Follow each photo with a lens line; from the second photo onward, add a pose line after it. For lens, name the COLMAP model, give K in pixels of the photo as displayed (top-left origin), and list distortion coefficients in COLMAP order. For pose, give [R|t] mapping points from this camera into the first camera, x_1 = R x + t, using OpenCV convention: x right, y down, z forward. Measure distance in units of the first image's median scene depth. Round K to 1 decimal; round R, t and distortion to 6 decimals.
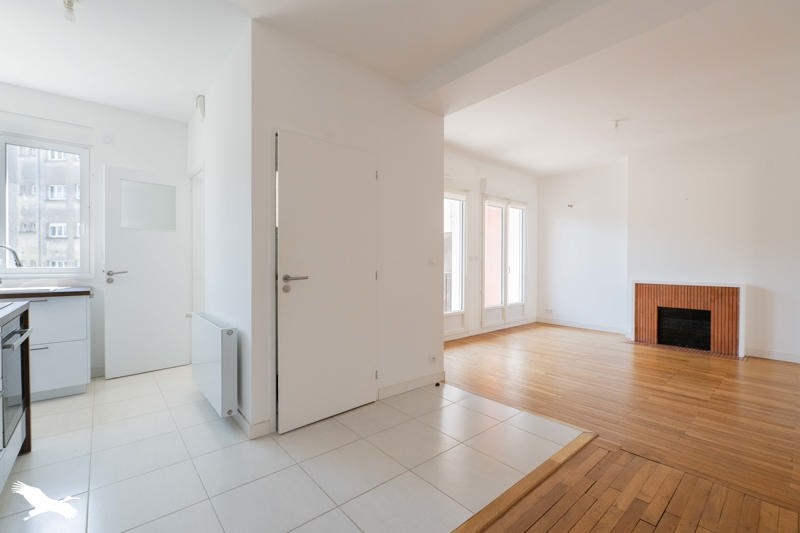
lens RADIAL K [[346.4, 0, 400.0], [0, 346.4, 266.5], [0, 0, 1]] dist [0.001945, 0.000281]
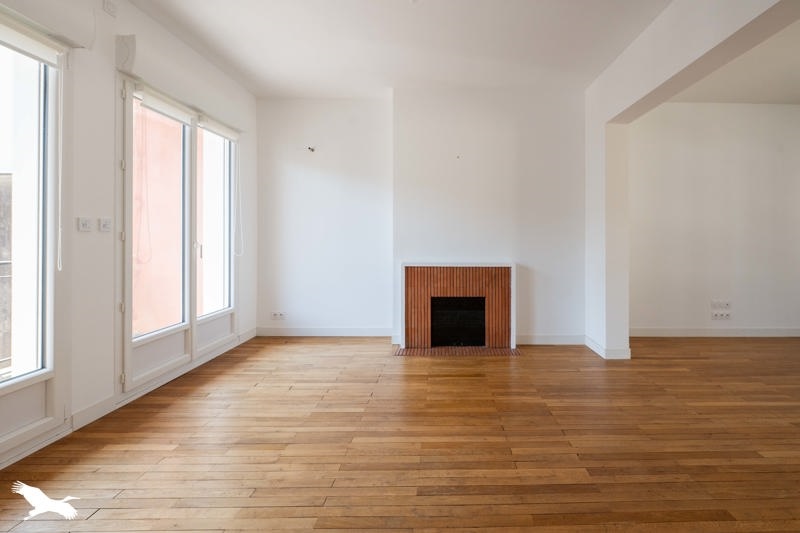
lens RADIAL K [[321.3, 0, 426.5], [0, 321.3, 236.8], [0, 0, 1]] dist [0.000766, -0.000087]
pose [[0.631231, 0.000274, 0.775595, 0.197546], [0.003177, 0.999991, -0.002940, -0.010719], [-0.775588, 0.004320, 0.631224, 0.557306]]
